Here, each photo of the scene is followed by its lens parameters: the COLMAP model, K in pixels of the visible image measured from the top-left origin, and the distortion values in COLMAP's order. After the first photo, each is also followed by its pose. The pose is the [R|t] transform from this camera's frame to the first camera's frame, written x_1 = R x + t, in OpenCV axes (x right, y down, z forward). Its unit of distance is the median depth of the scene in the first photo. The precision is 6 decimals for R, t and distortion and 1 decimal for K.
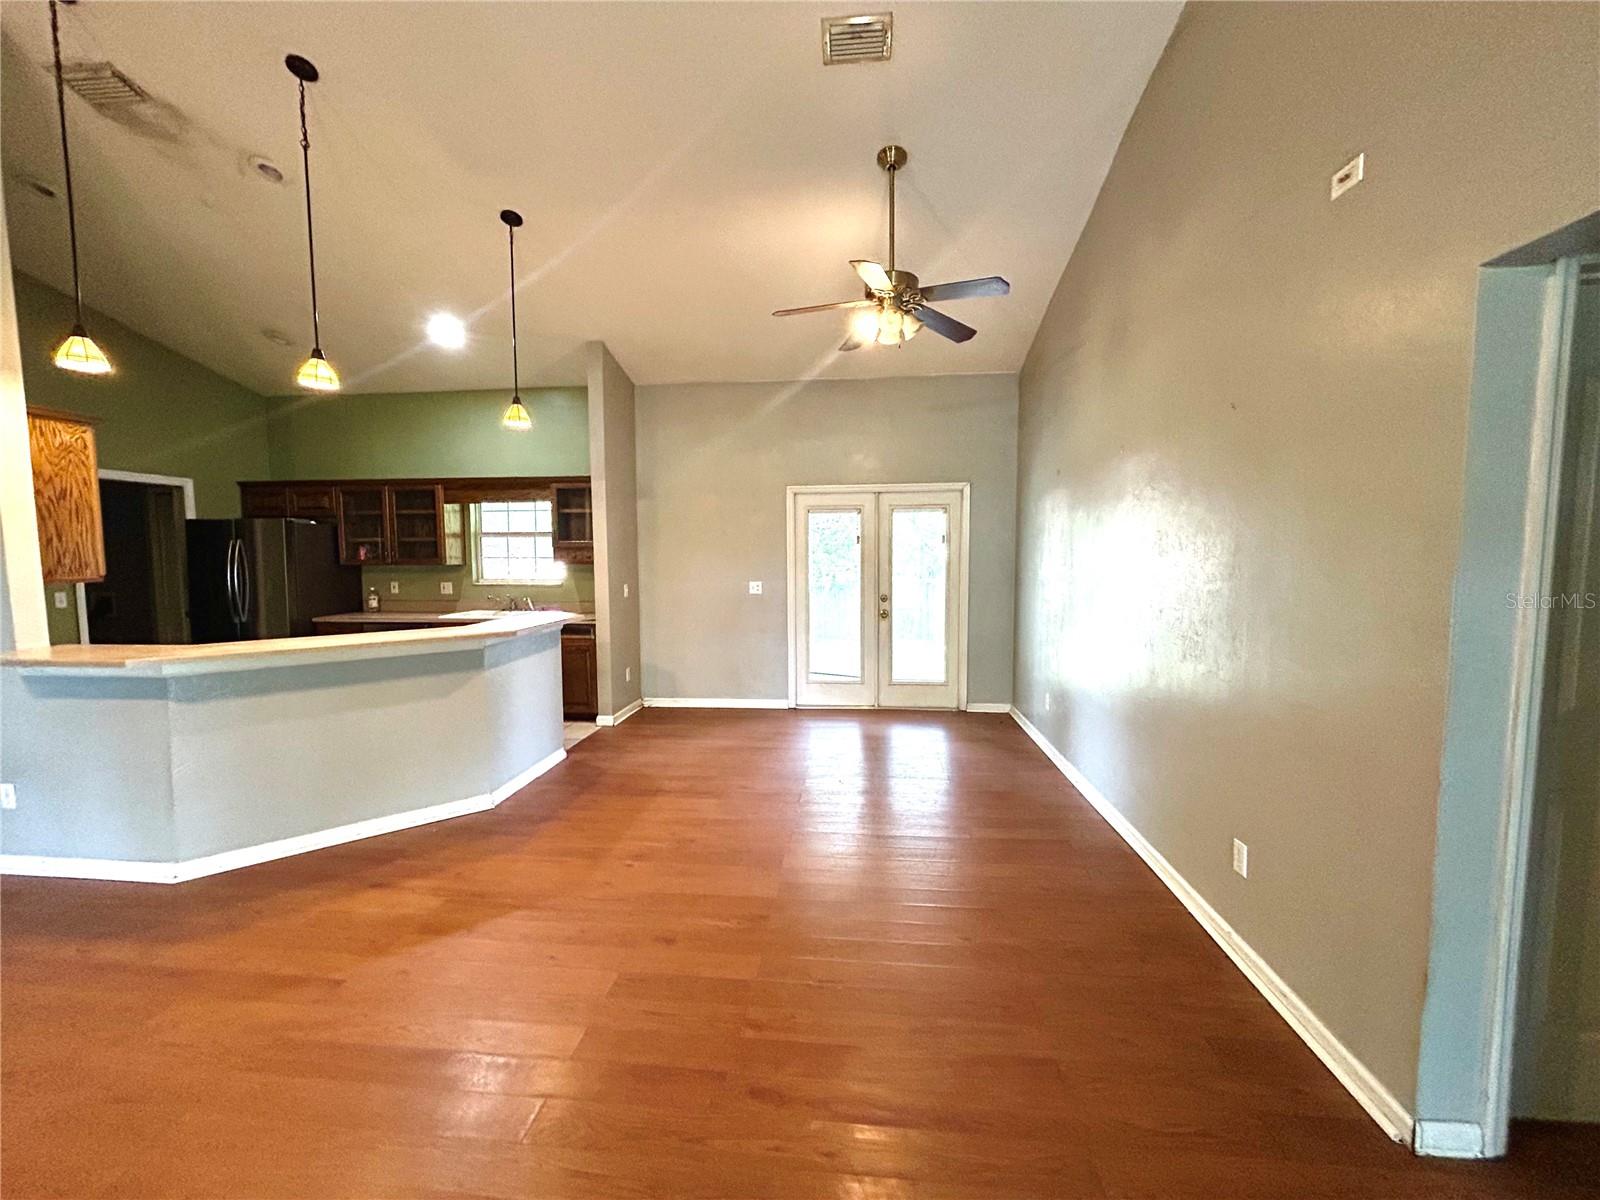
lens RADIAL K [[645.0, 0, 798.8], [0, 645.0, 601.2], [0, 0, 1]] dist [-0.000758, 0.000531]
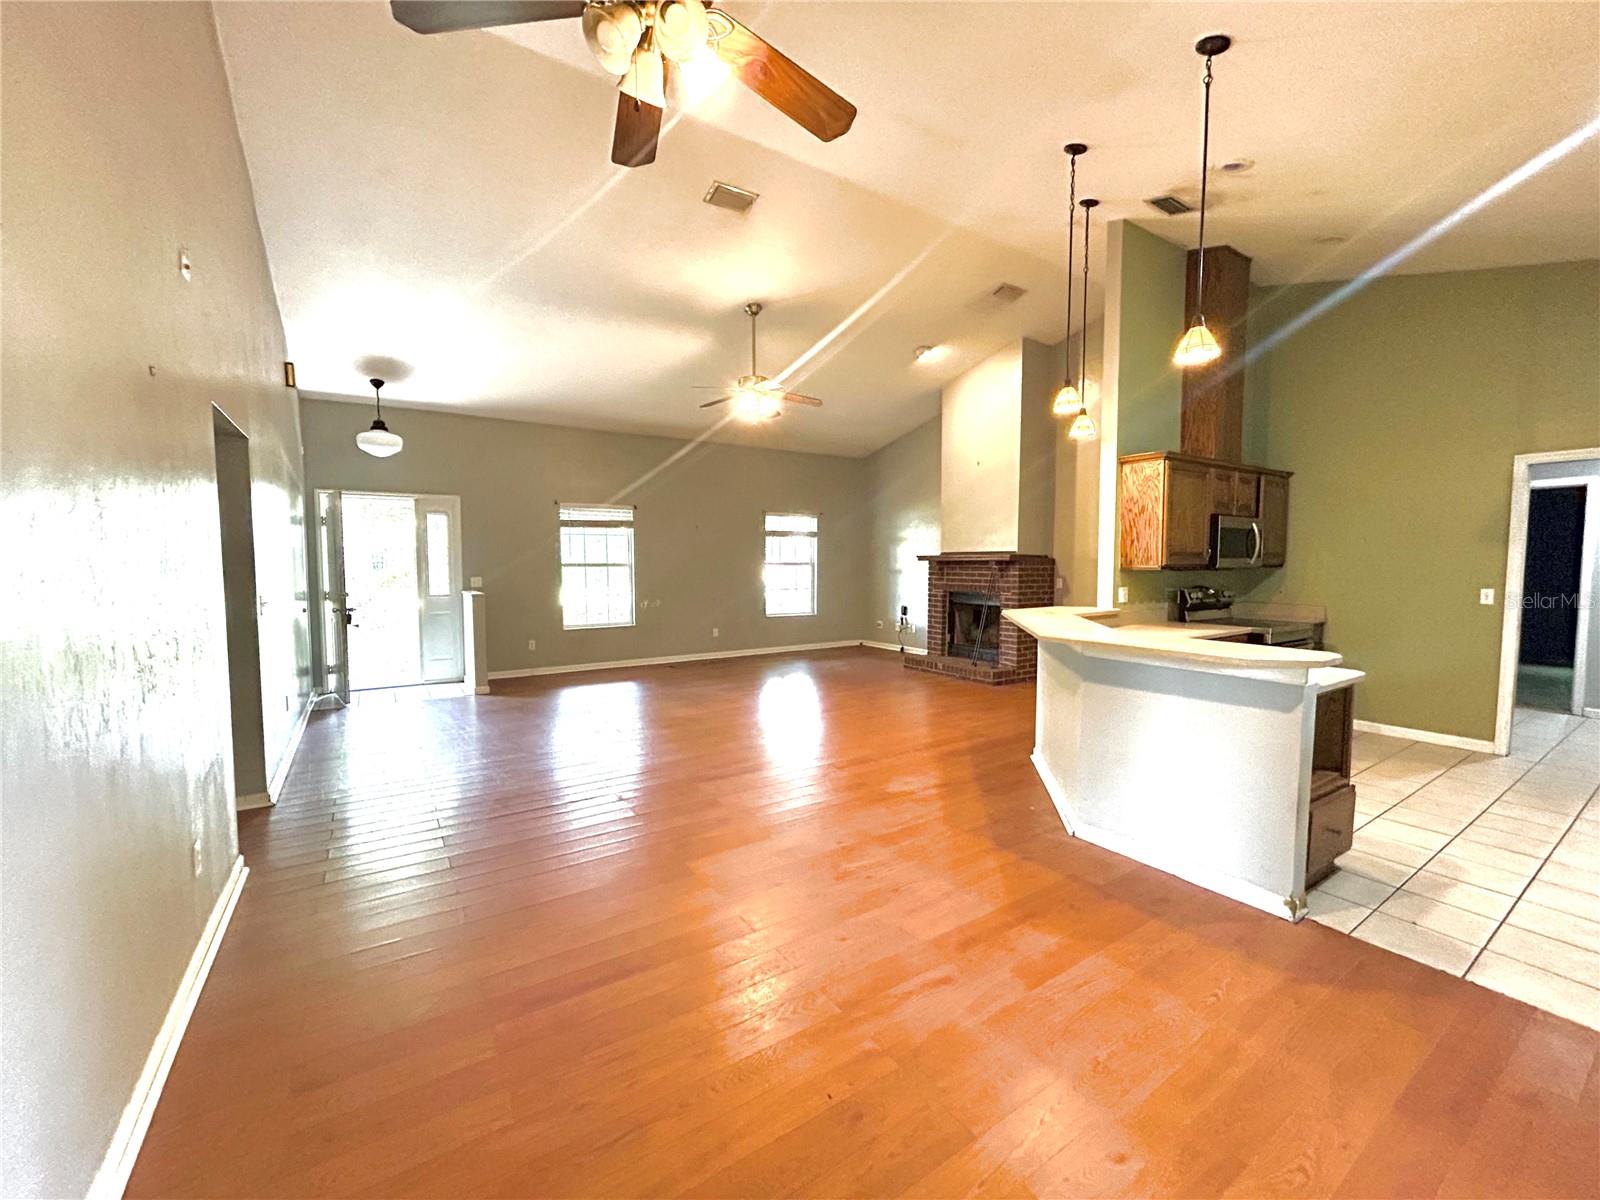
lens RADIAL K [[645.0, 0, 803.4], [0, 645.0, 600.1], [0, 0, 1]] dist [-0.000758, 0.000531]
pose [[-0.773322, 0.044074, -0.632480, 0.423545], [-0.044116, 0.991422, 0.123026, -0.108574], [0.632477, 0.123041, -0.764744, 1.677898]]
